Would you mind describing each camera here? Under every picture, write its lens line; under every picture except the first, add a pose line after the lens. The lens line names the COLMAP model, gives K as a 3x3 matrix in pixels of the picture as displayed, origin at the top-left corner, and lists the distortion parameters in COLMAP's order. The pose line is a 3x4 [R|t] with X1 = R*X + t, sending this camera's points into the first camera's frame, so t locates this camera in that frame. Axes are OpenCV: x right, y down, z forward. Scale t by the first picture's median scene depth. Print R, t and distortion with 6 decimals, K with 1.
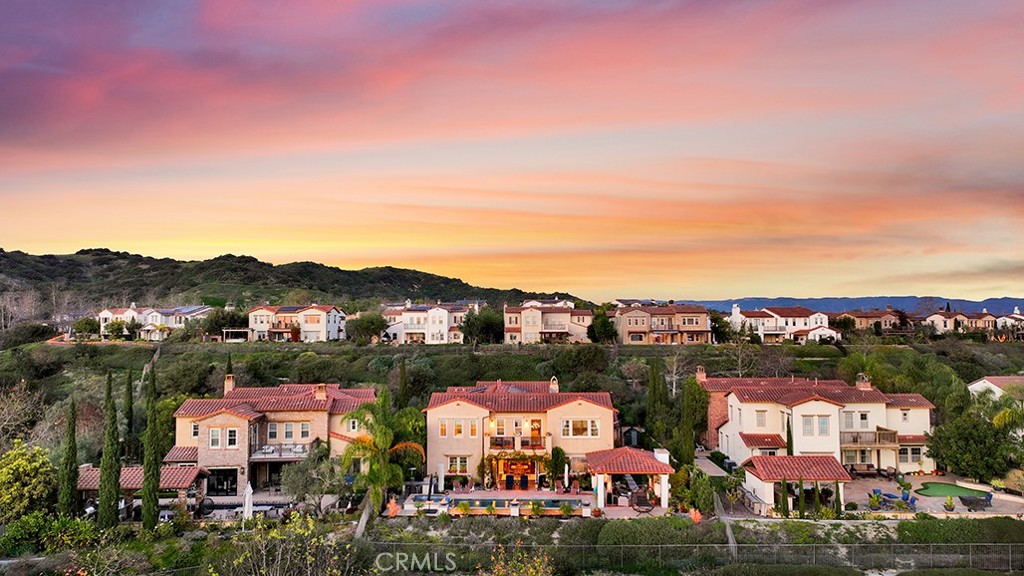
lens RADIAL K [[715.2, 0, 512.0], [0, 715.2, 288.0], [0, 0, 1]] dist [0.006498, -0.000124]
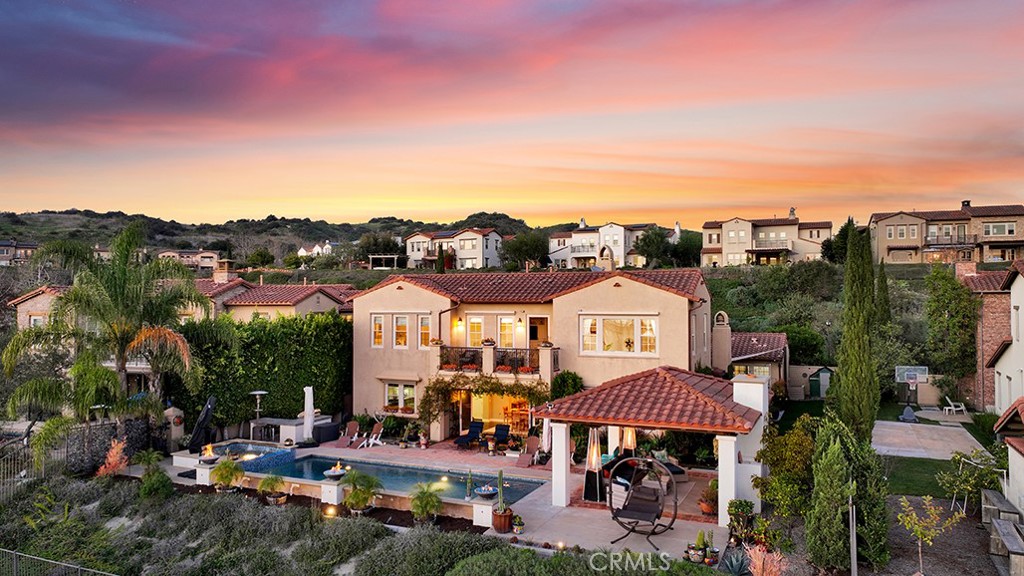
lens RADIAL K [[715.2, 0, 512.0], [0, 715.2, 288.0], [0, 0, 1]] dist [0.006498, -0.000124]
pose [[0.921765, -0.004593, -0.387723, 0.208163], [0.020751, 0.999081, 0.037497, 0.140378], [0.387194, -0.042609, 0.921013, 0.518025]]
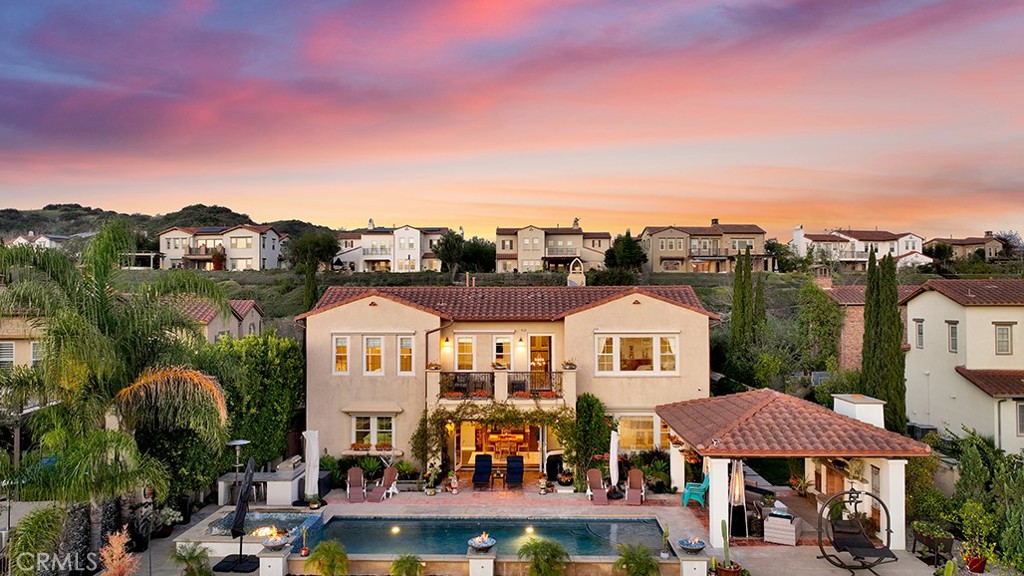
lens RADIAL K [[715.2, 0, 512.0], [0, 715.2, 288.0], [0, 0, 1]] dist [0.006498, -0.000124]
pose [[1.000000, 0.000214, 0.000372, 0.014137], [-0.000230, 0.999119, 0.041976, 0.129424], [-0.000363, -0.041976, 0.999119, 0.522710]]
